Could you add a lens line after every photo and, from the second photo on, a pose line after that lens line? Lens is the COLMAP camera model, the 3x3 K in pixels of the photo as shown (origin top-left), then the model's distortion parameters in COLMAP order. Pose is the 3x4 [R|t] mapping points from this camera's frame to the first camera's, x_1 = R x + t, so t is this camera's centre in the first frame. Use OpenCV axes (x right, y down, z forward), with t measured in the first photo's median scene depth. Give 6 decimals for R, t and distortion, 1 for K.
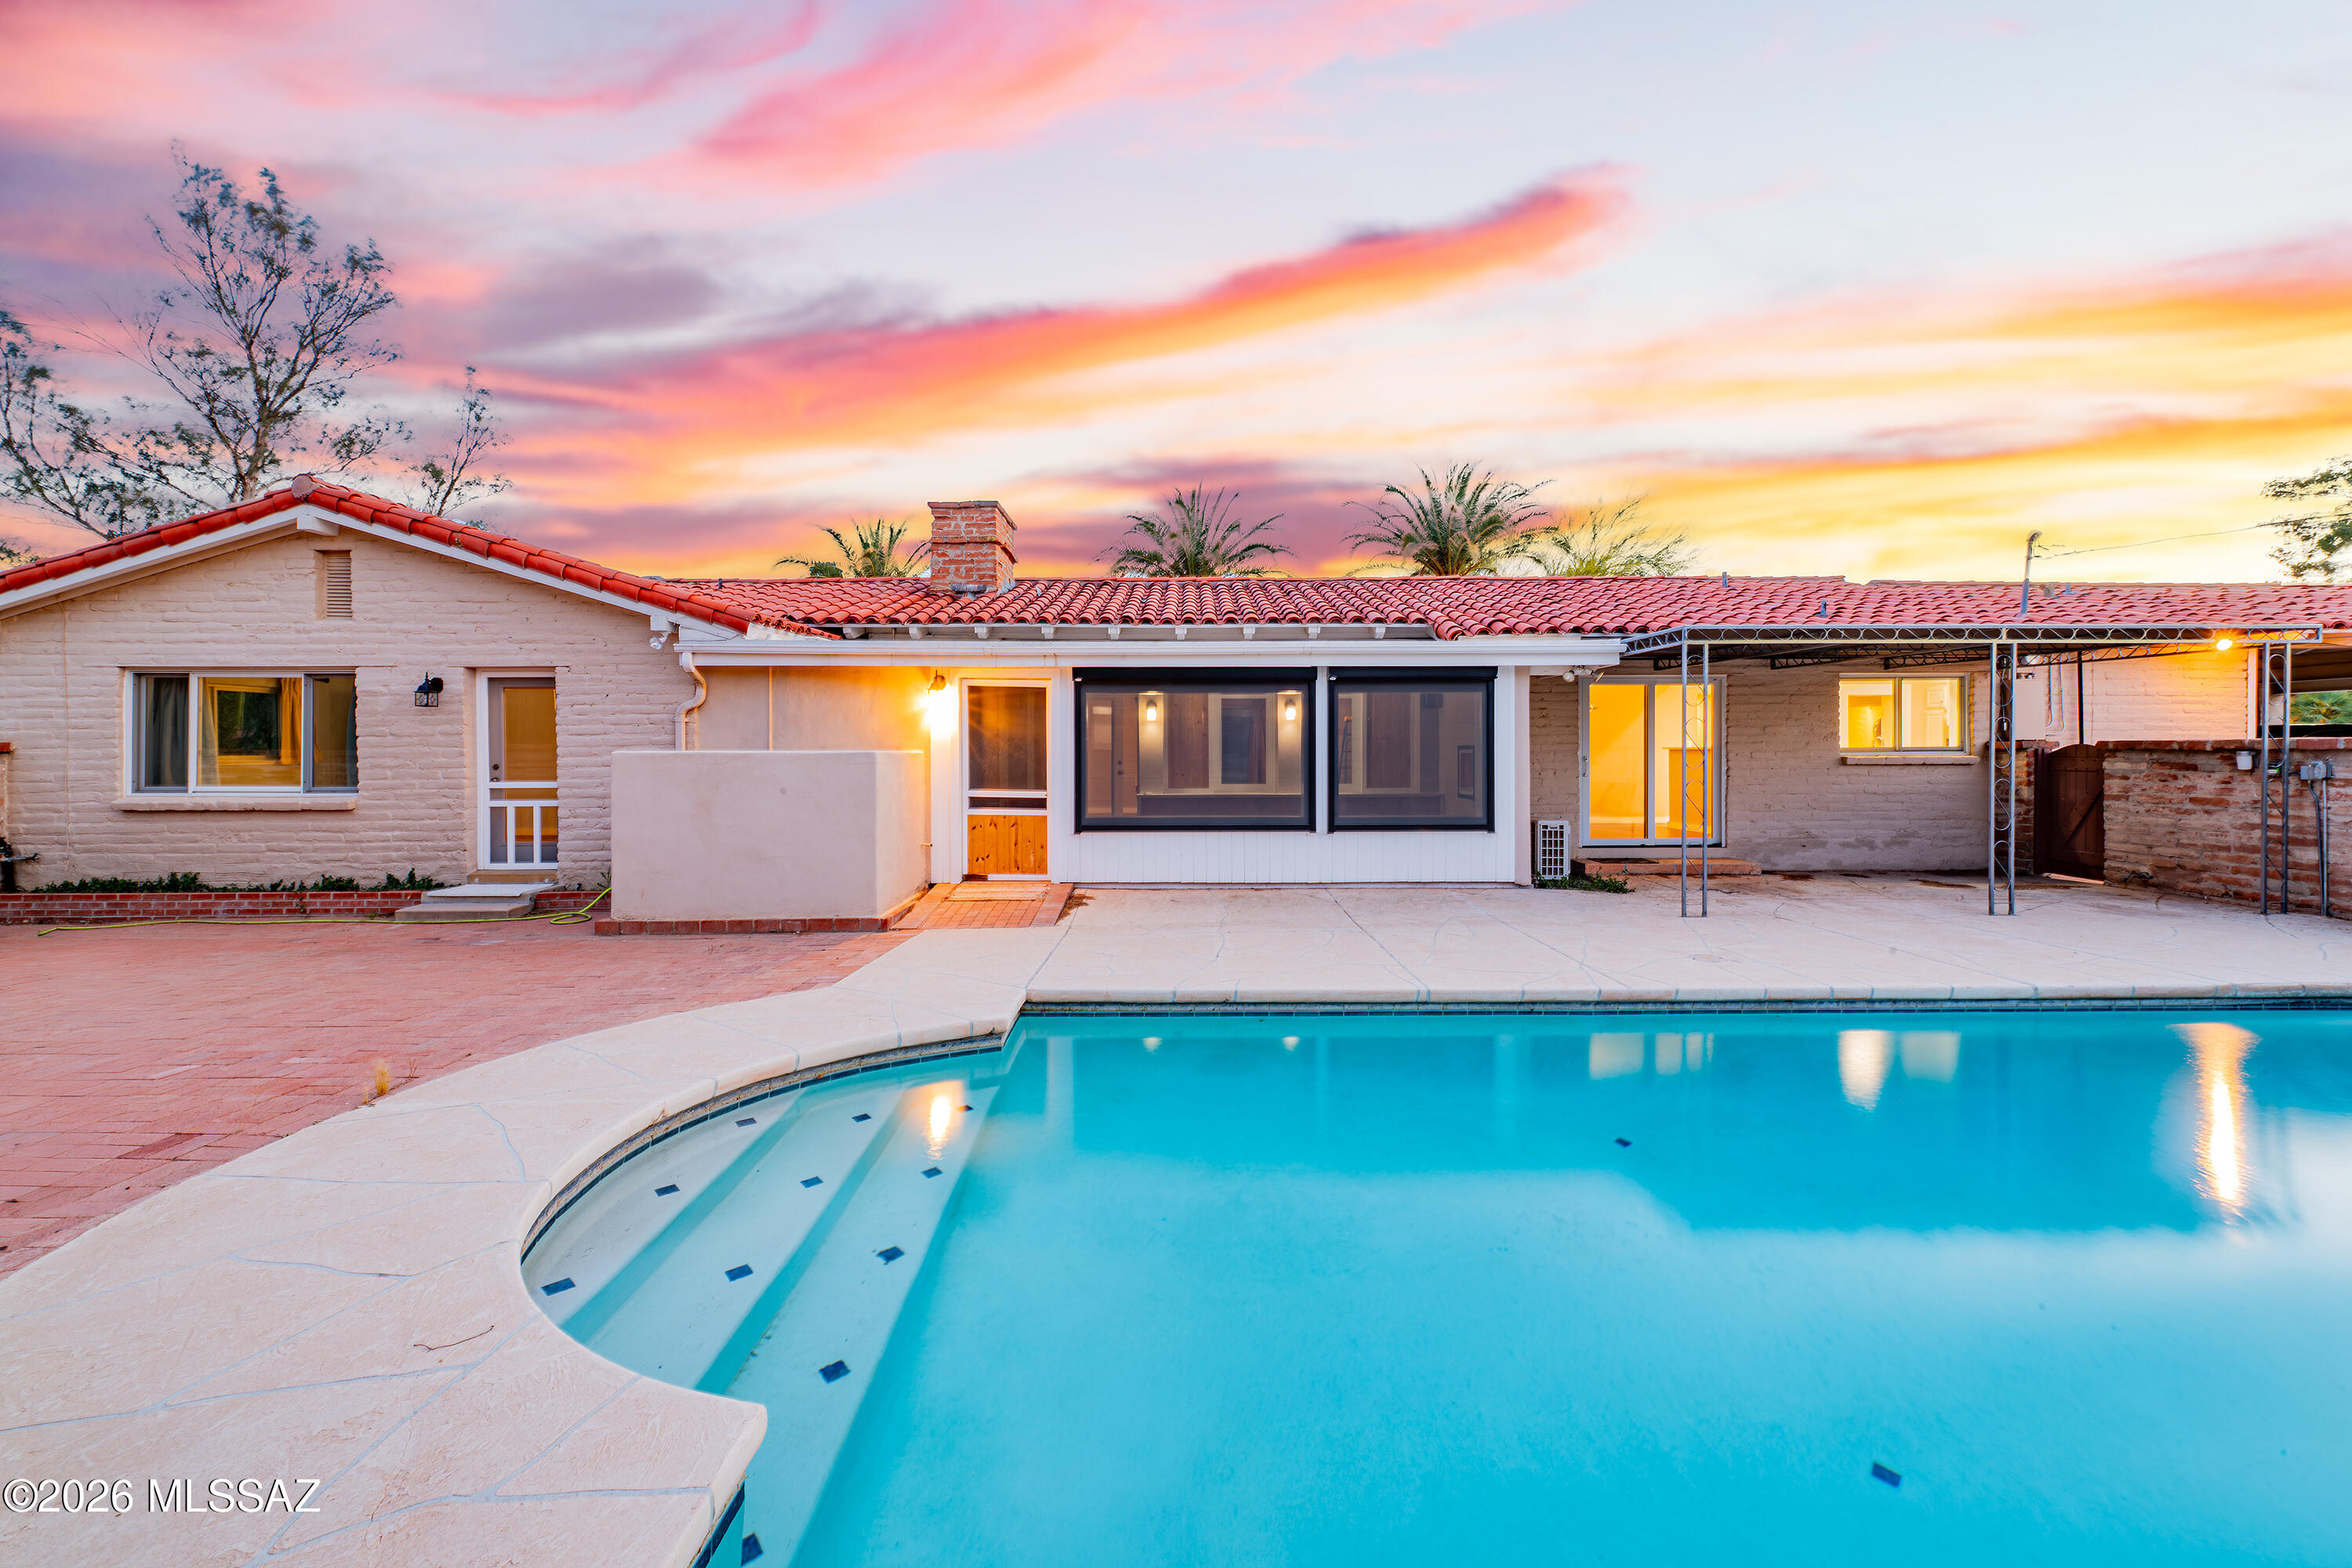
lens RADIAL K [[966.2, 0, 1171.2], [0, 966.2, 749.4], [0, 0, 1]] dist [0.006178, 0.000096]
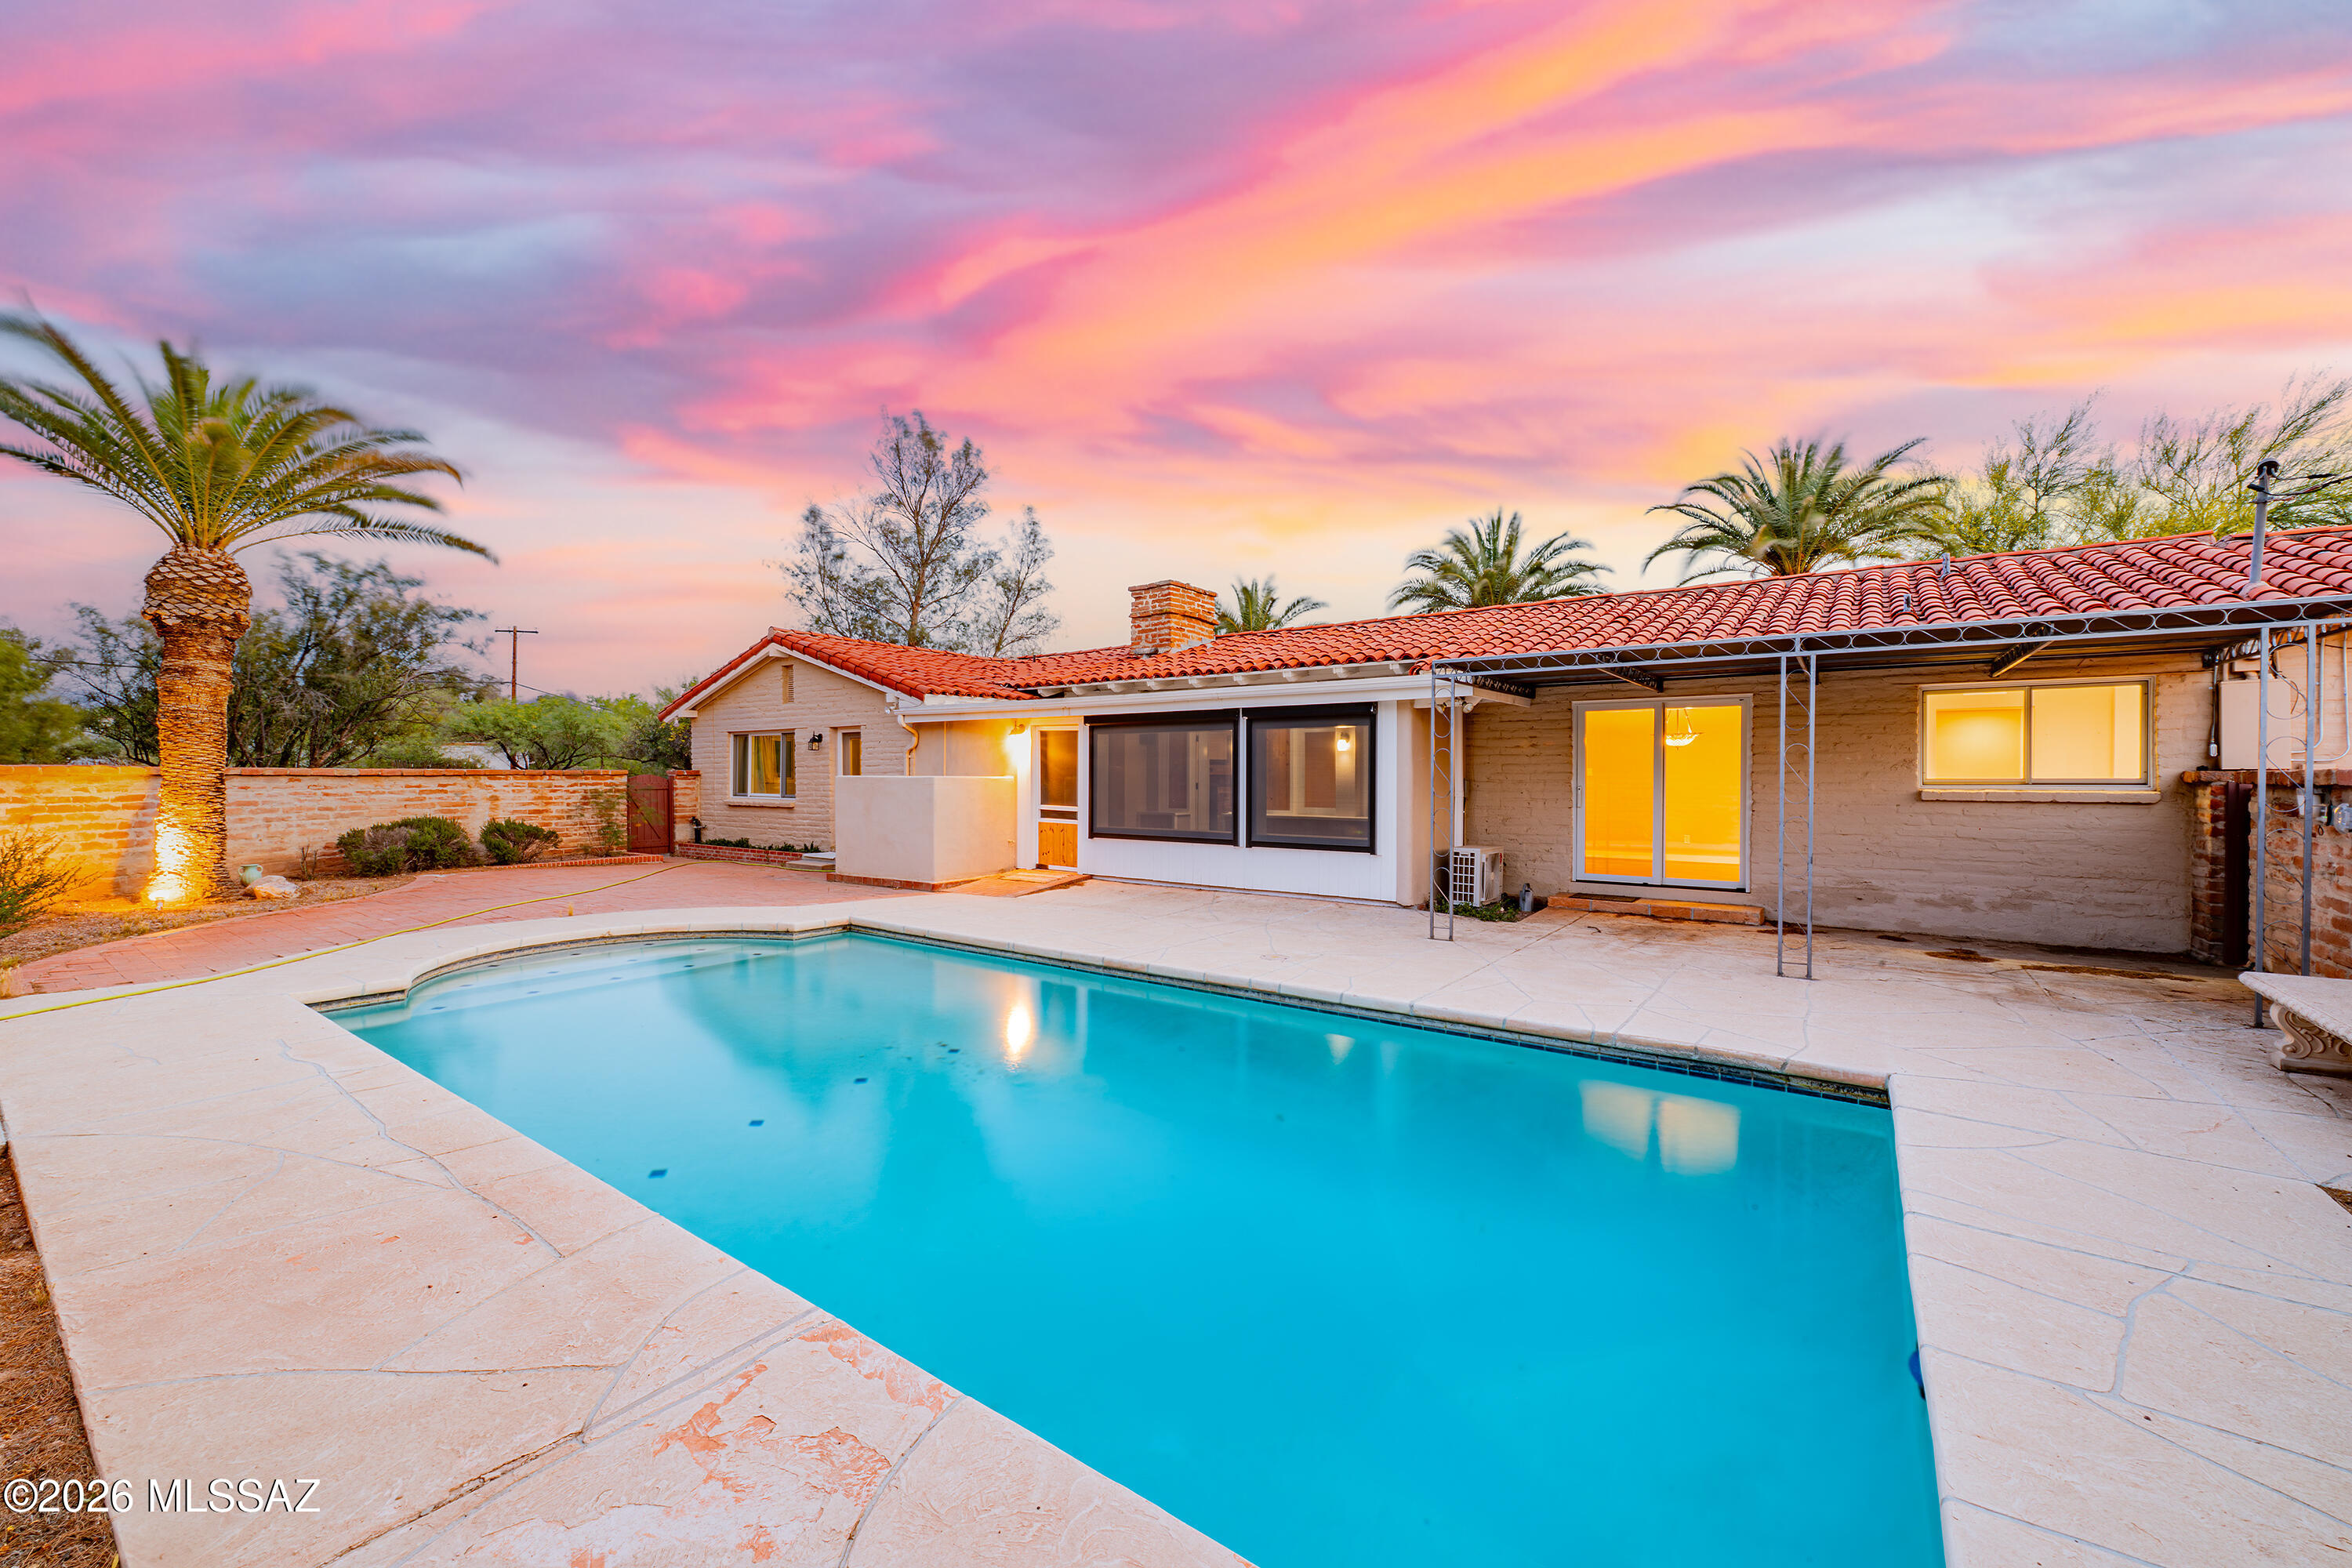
lens RADIAL K [[966.2, 0, 1181.6], [0, 966.2, 783.5], [0, 0, 1]] dist [0.006178, 0.000096]
pose [[0.792457, 0.009746, -0.609850, 0.821832], [-0.004605, 0.999939, 0.009997, -0.004142], [0.609911, -0.005114, 0.792454, 0.005617]]
